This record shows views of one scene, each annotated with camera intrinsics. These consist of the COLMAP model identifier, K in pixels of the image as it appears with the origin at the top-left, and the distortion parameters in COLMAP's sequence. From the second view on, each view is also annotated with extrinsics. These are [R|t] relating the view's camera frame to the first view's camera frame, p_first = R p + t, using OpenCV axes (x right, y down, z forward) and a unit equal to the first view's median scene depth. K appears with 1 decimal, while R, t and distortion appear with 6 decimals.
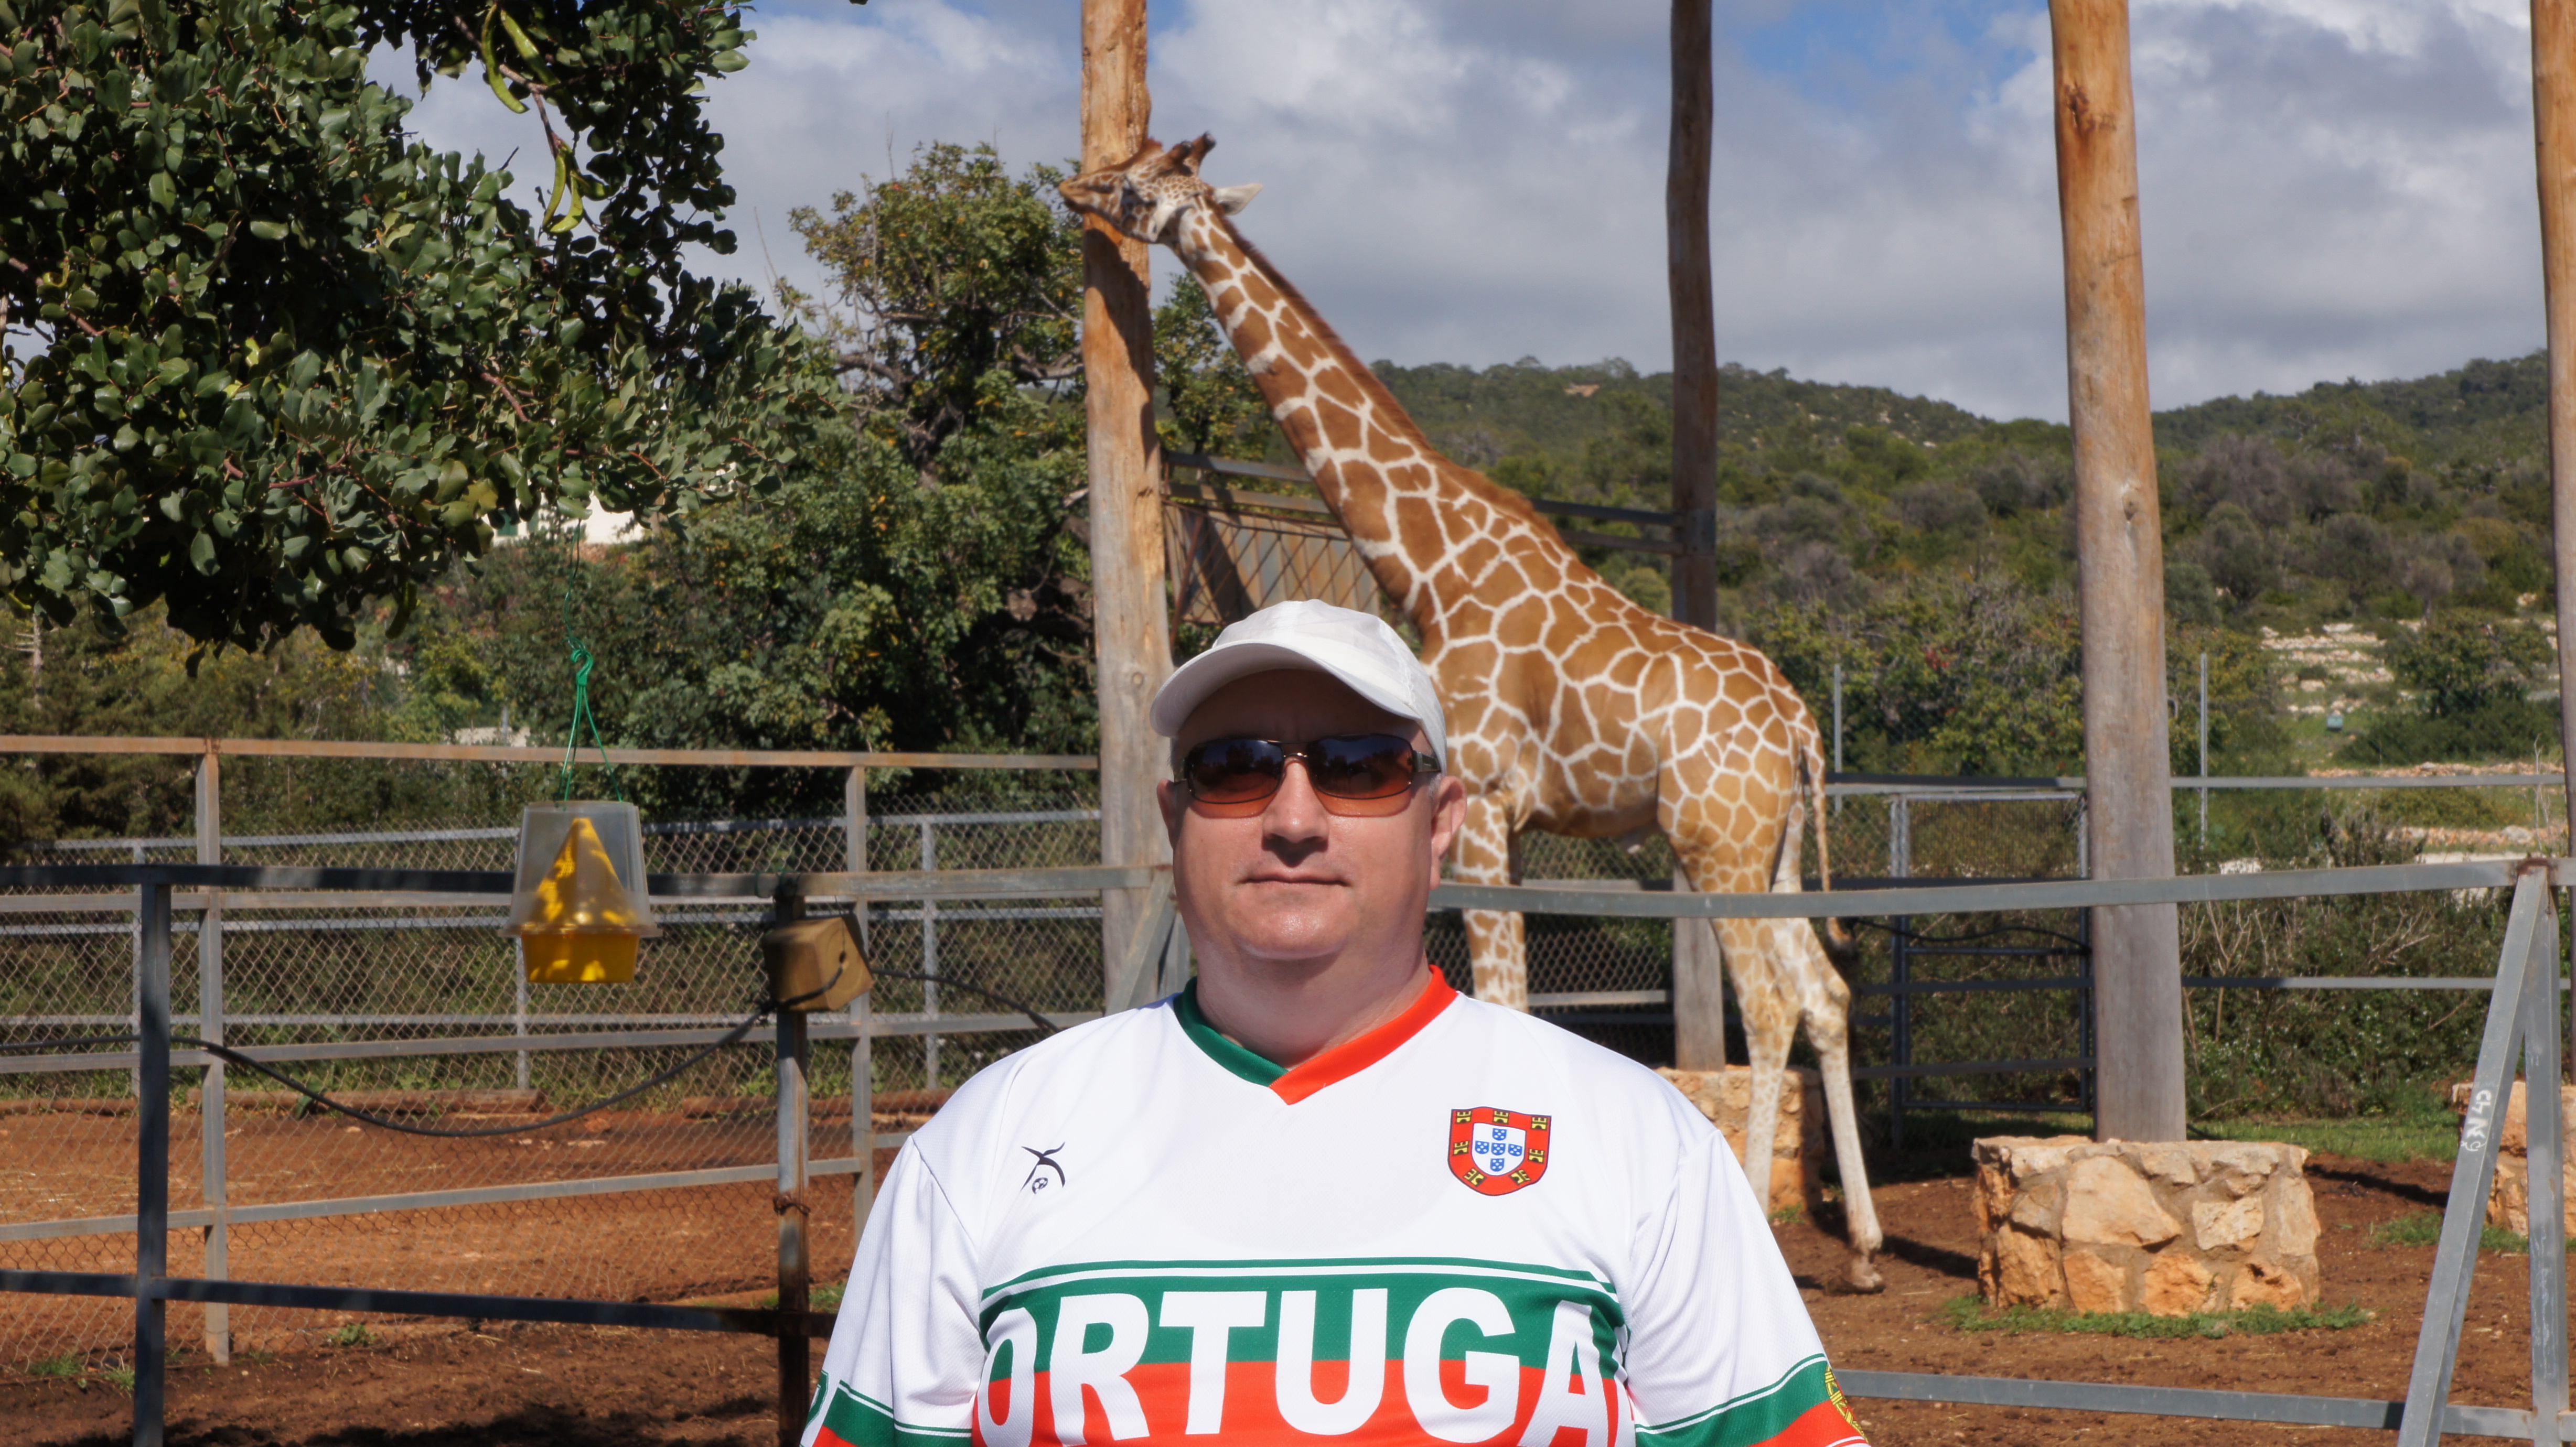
lens RADIAL K [[5343.1, 0, 1285.9], [0, 5343.1, 744.0], [0, 0, 1]] dist [0.213085, 0.534353]
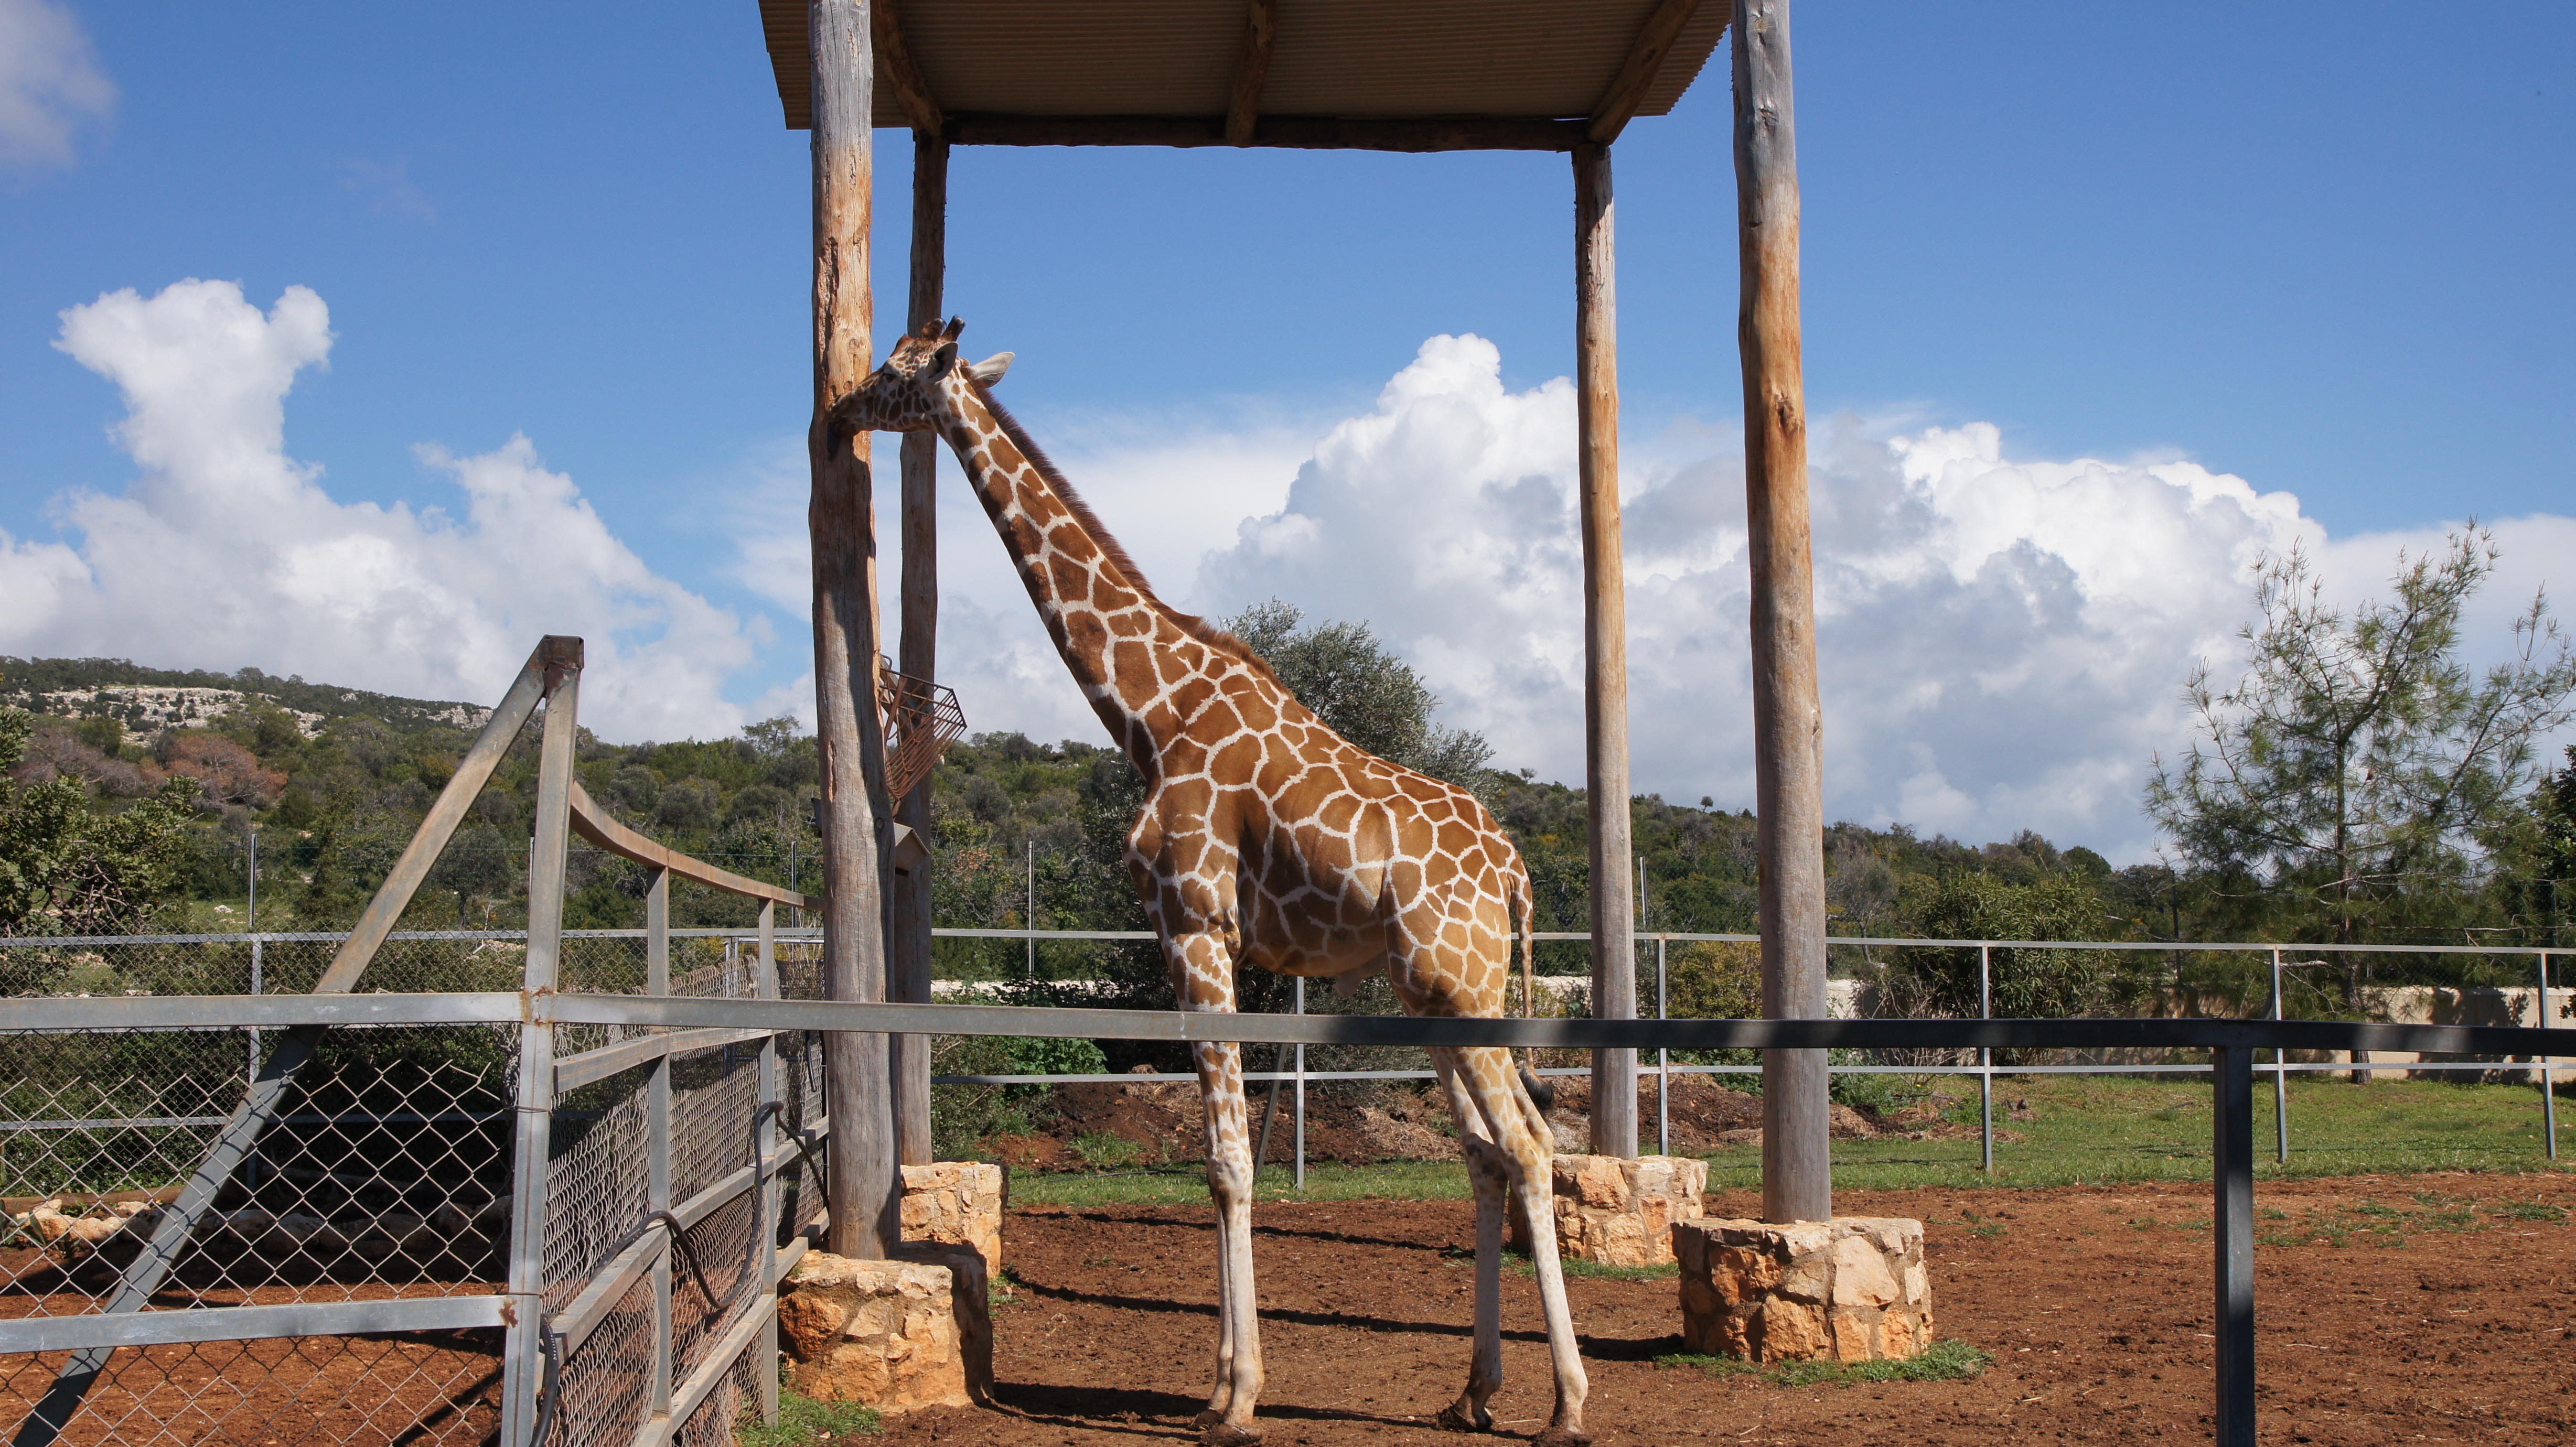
lens RADIAL K [[2989.5, 0, 1291.8], [0, 2989.5, 736.4], [0, 0, 1]] dist [-0.011380, 0.290434]
pose [[0.725561, 0.063902, 0.685184, -0.376545], [-0.023484, 0.997398, -0.068152, 0.009312], [-0.687757, 0.033358, 0.725174, 0.503685]]
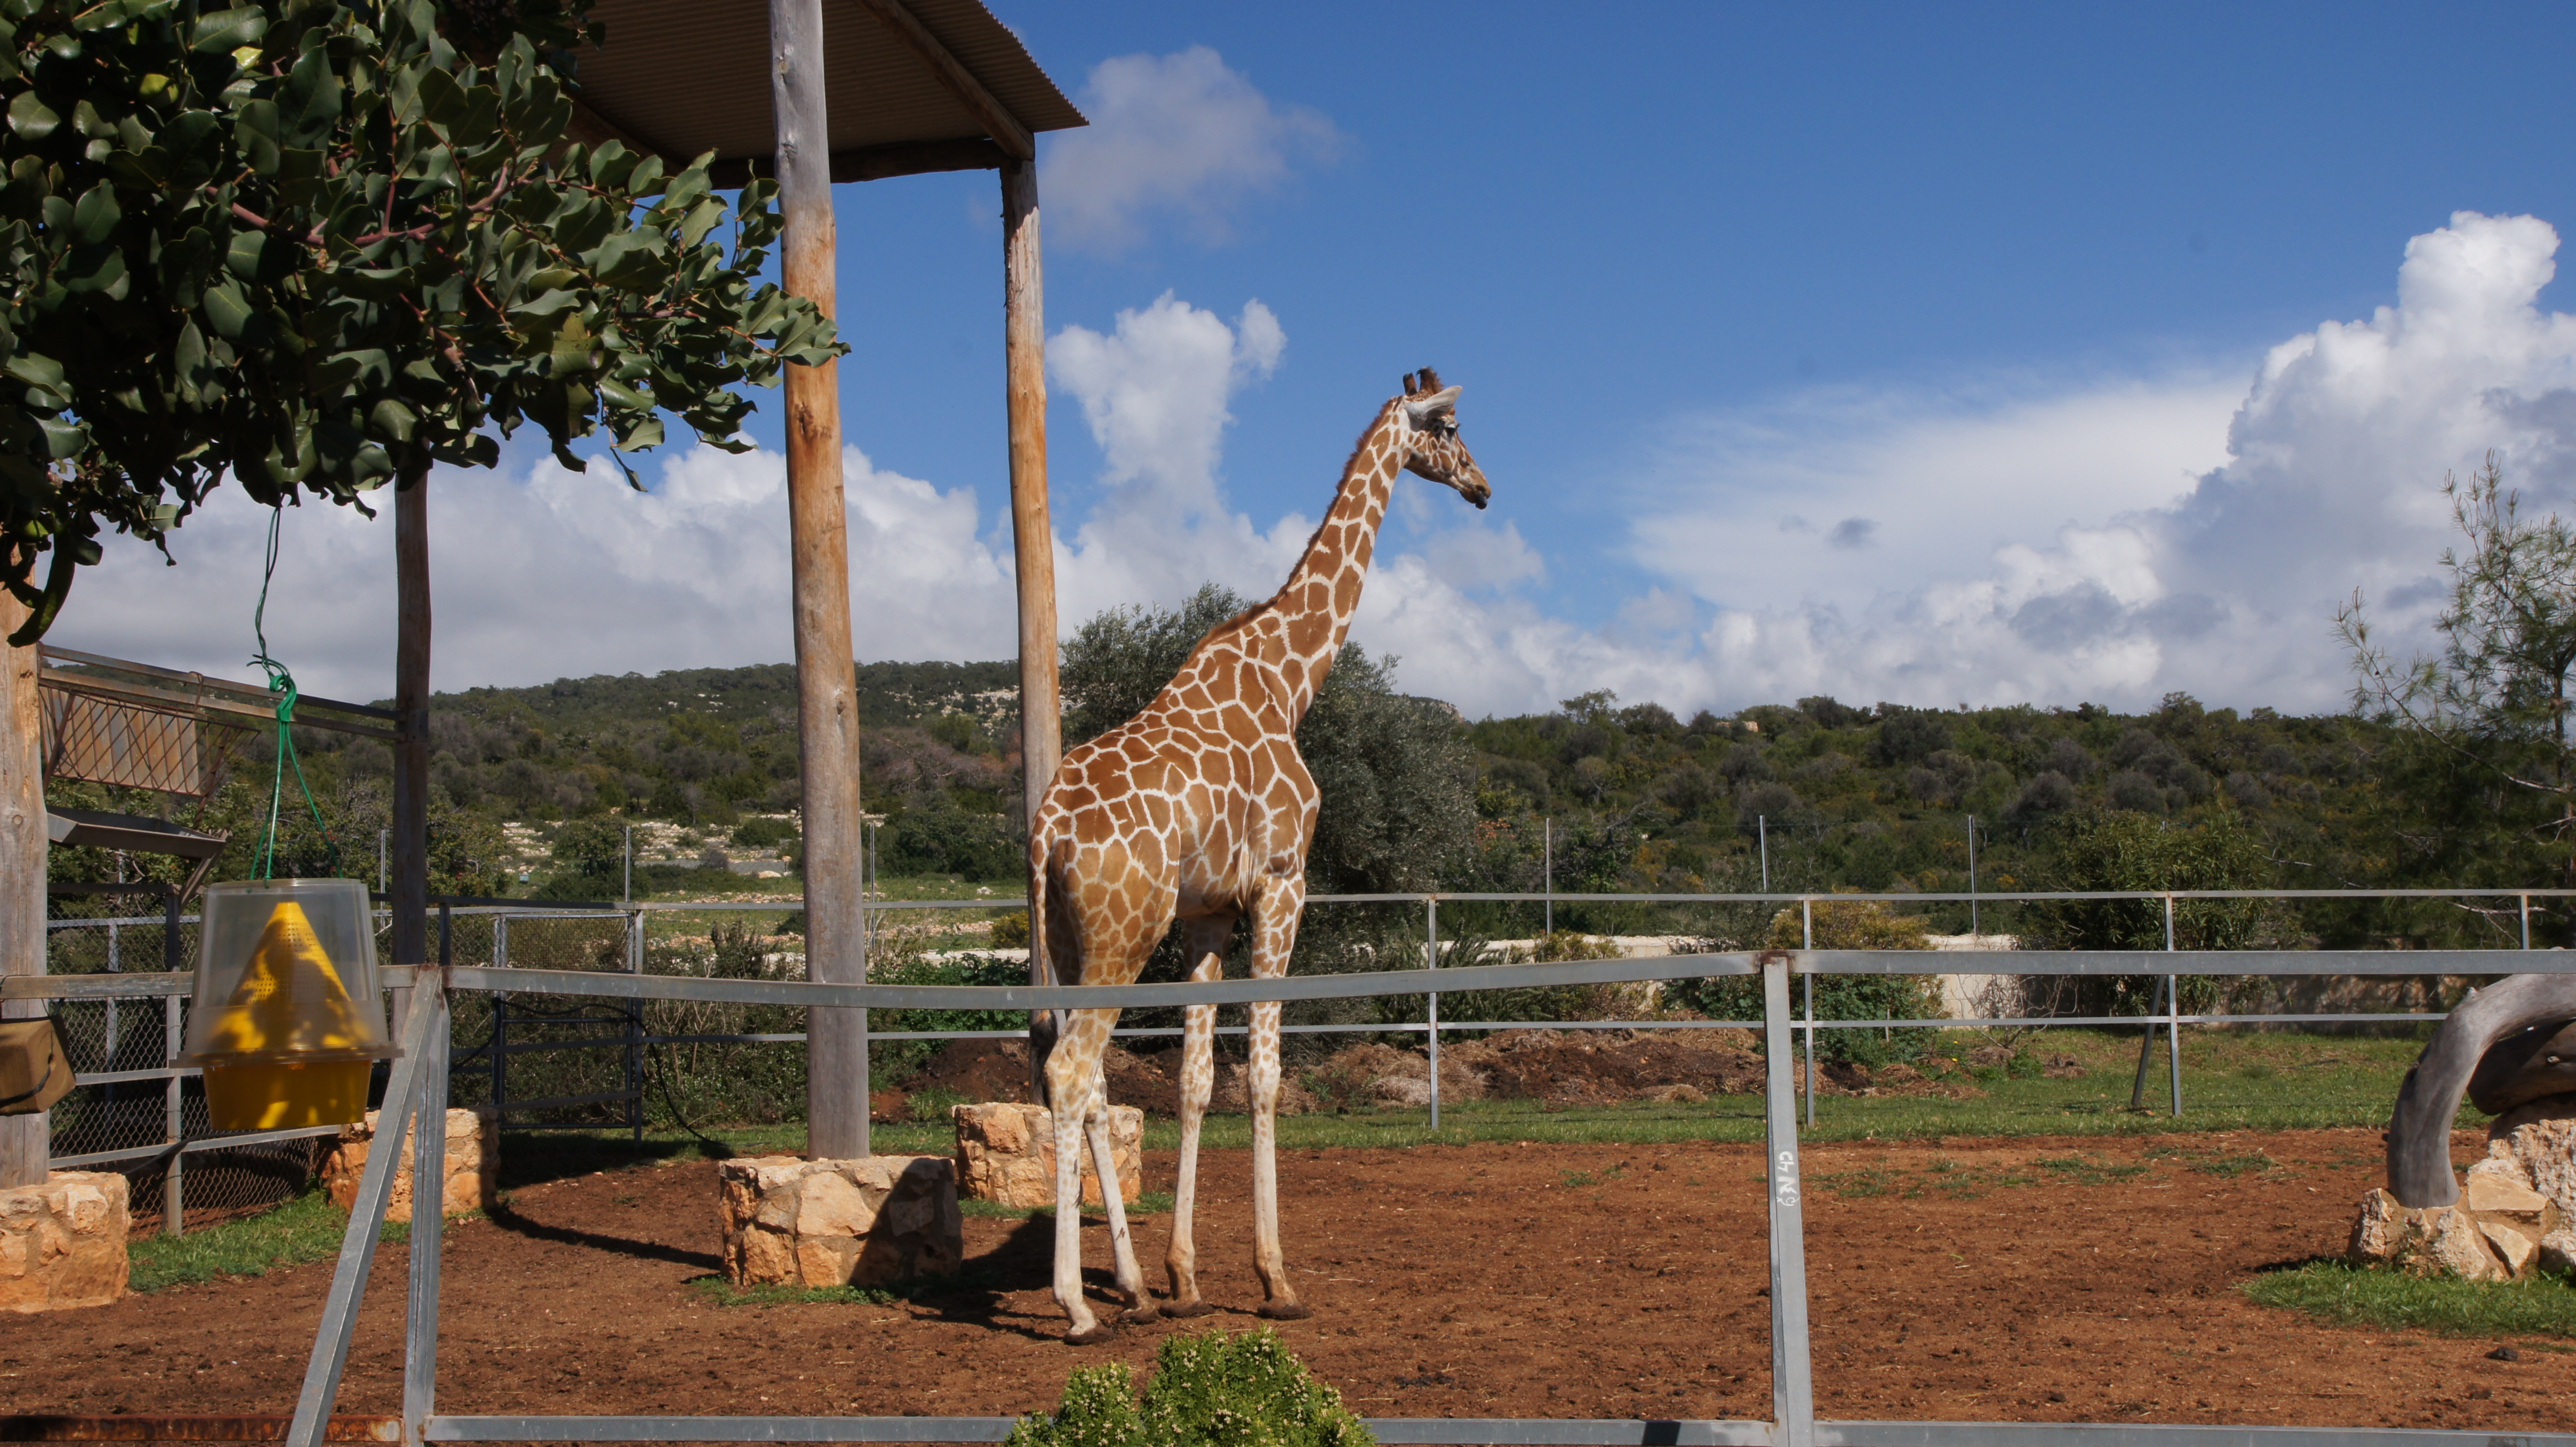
lens RADIAL K [[2989.5, 0, 1291.8], [0, 2989.5, 736.4], [0, 0, 1]] dist [-0.011380, 0.290434]
pose [[0.895958, 0.027811, 0.443268, -0.073665], [-0.004534, 0.998558, -0.053486, 0.004807], [-0.444116, 0.045912, 0.894792, 0.222060]]
